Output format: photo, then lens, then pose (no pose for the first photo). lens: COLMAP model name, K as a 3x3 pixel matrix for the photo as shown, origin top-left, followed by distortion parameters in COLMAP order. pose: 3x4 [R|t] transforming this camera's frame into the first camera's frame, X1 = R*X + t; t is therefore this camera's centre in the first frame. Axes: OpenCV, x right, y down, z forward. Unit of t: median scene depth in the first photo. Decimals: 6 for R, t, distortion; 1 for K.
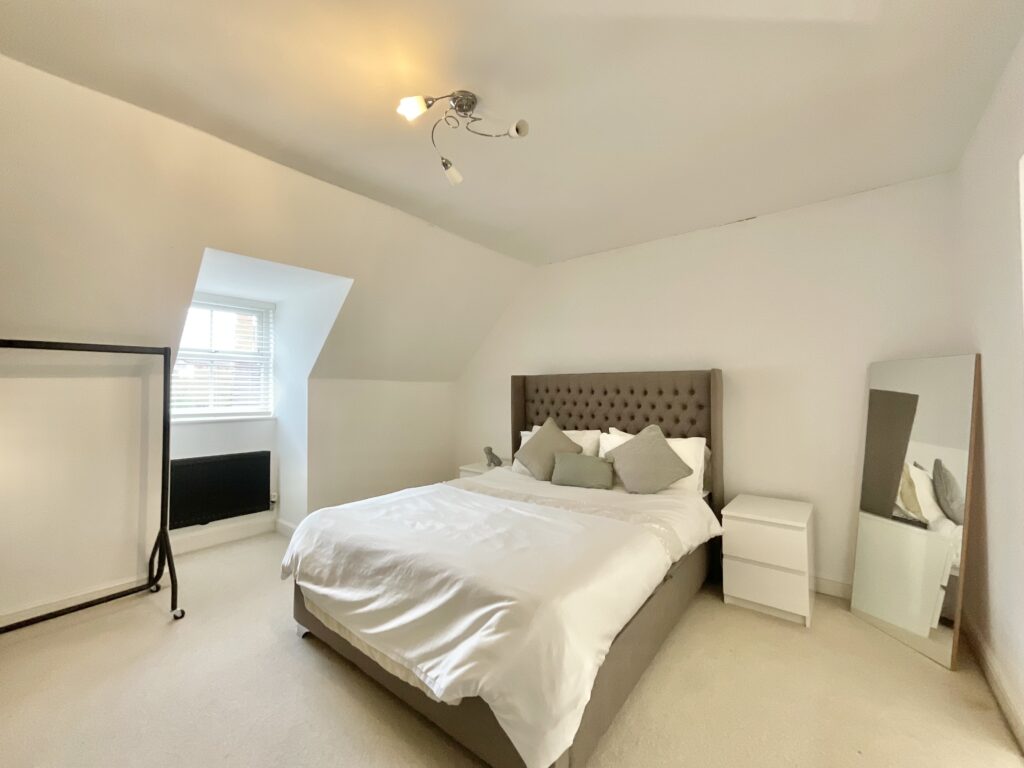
lens RADIAL K [[417.3, 0, 512.4], [0, 417.3, 384.4], [0, 0, 1]] dist [-0.003151, 0.000987]
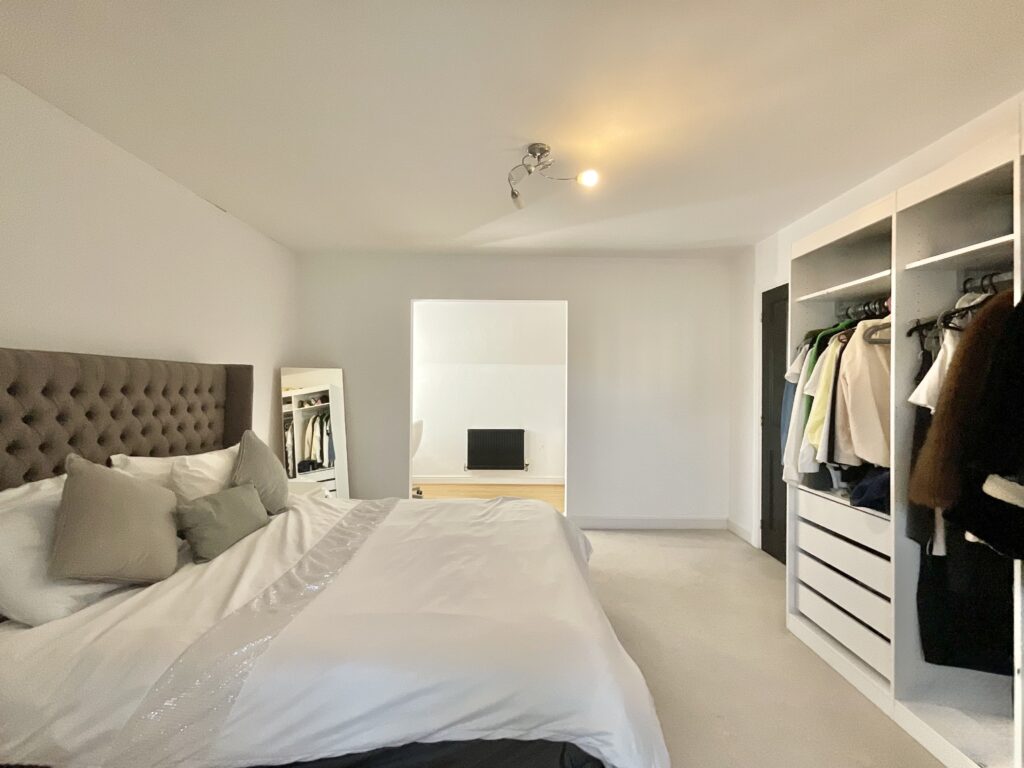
lens RADIAL K [[417.3, 0, 511.7], [0, 417.3, 387.8], [0, 0, 1]] dist [-0.003151, 0.000987]
pose [[-0.618027, 0.000299, 0.786157, -0.612940], [-0.013620, 0.999846, -0.011087, 0.013434], [-0.786039, -0.017560, -0.617928, 1.051057]]
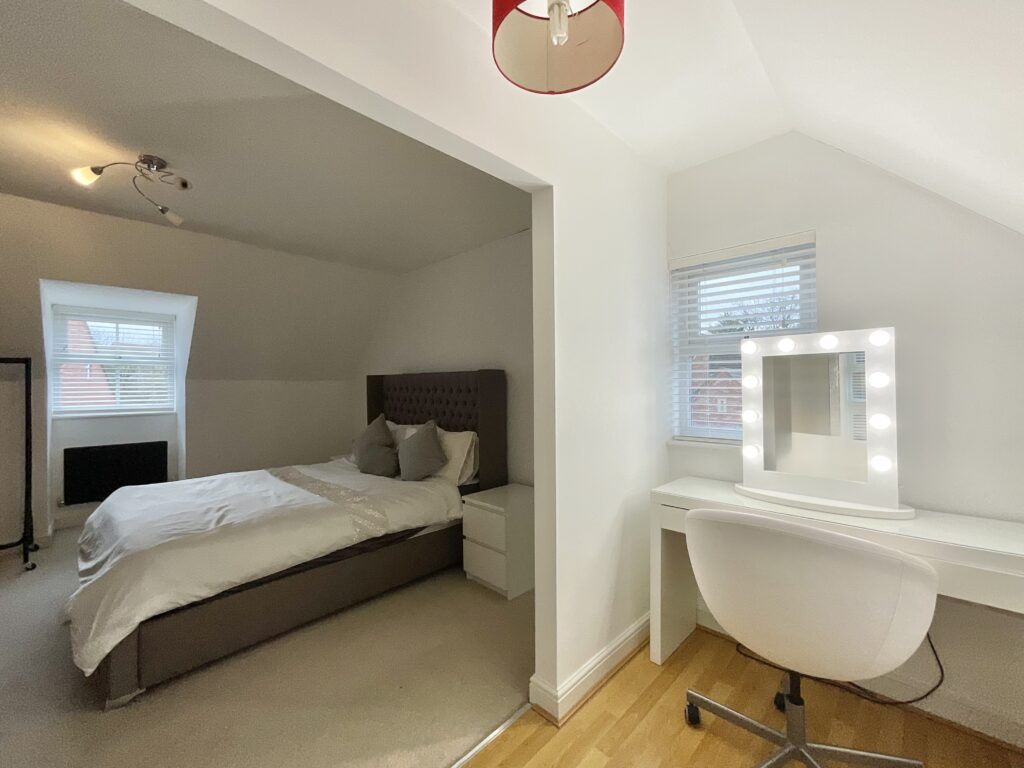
lens RADIAL K [[417.3, 0, 511.5], [0, 417.3, 383.5], [0, 0, 1]] dist [-0.003151, 0.000987]
pose [[0.993719, -0.006664, -0.111703, 0.645688], [0.007722, 0.999929, 0.009038, -0.008349], [0.111635, -0.009843, 0.993701, -0.079154]]
